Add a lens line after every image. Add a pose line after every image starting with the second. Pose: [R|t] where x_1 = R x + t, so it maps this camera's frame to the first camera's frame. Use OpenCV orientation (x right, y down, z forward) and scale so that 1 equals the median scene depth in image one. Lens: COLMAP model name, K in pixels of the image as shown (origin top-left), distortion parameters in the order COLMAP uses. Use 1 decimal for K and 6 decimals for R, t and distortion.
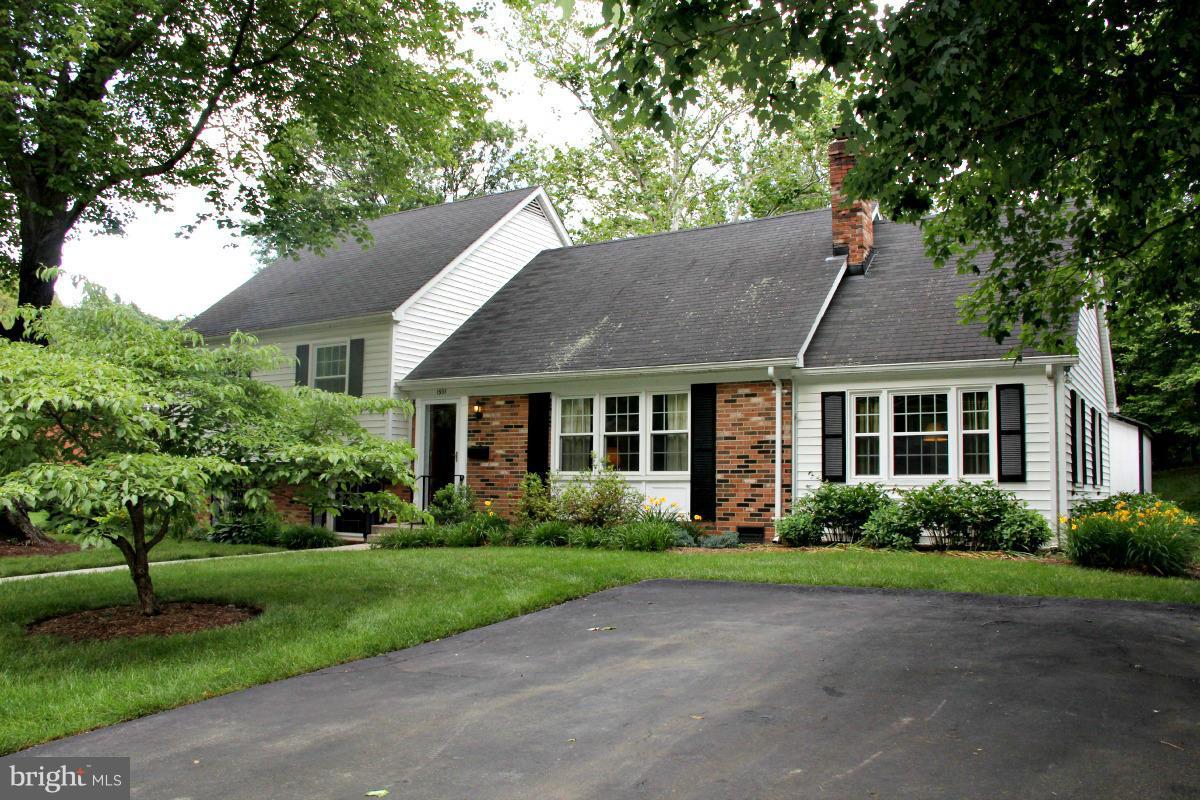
lens RADIAL K [[973.3, 0, 600.0], [0, 973.3, 400.0], [0, 0, 1]] dist [-0.193356, 0.141034]
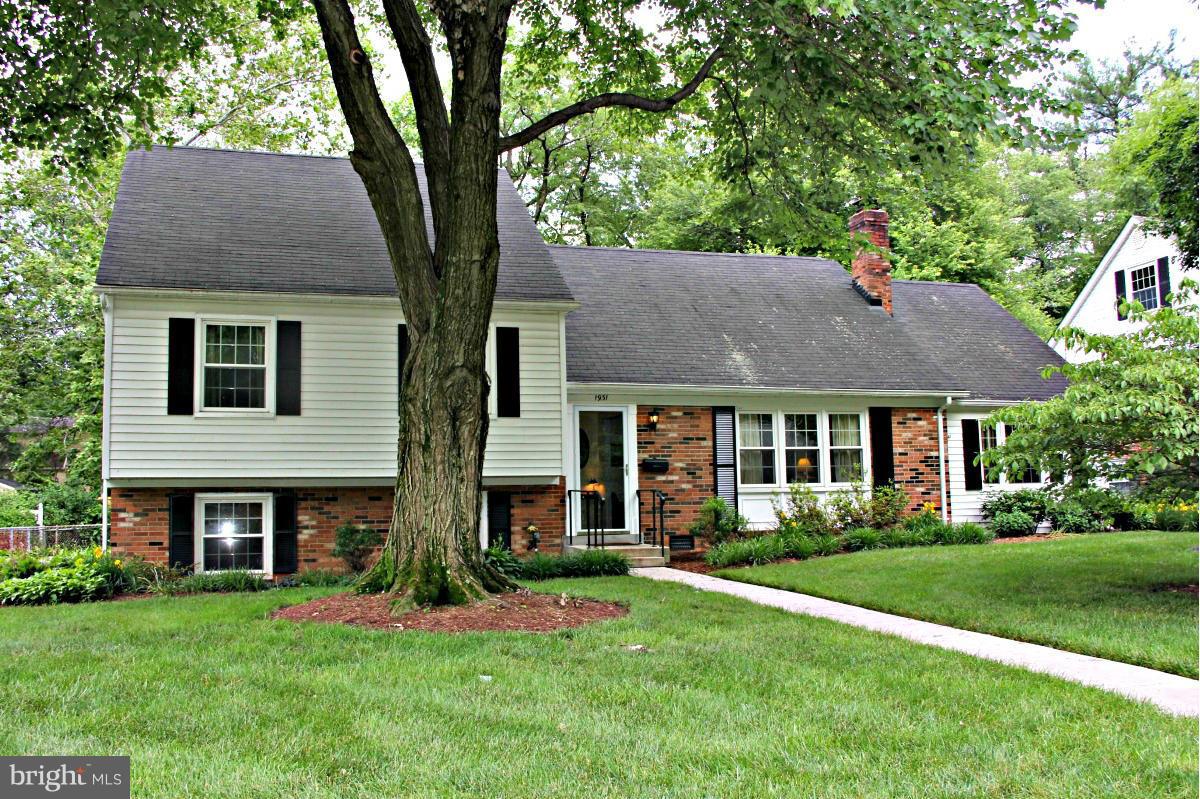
lens RADIAL K [[973.3, 0, 600.0], [0, 973.3, 399.5], [0, 0, 1]] dist [-0.193356, 0.141034]
pose [[0.707692, 0.063166, 0.703692, -0.902412], [-0.039715, 0.997977, -0.049642, 0.042840], [-0.705404, 0.007184, 0.708769, 0.403327]]
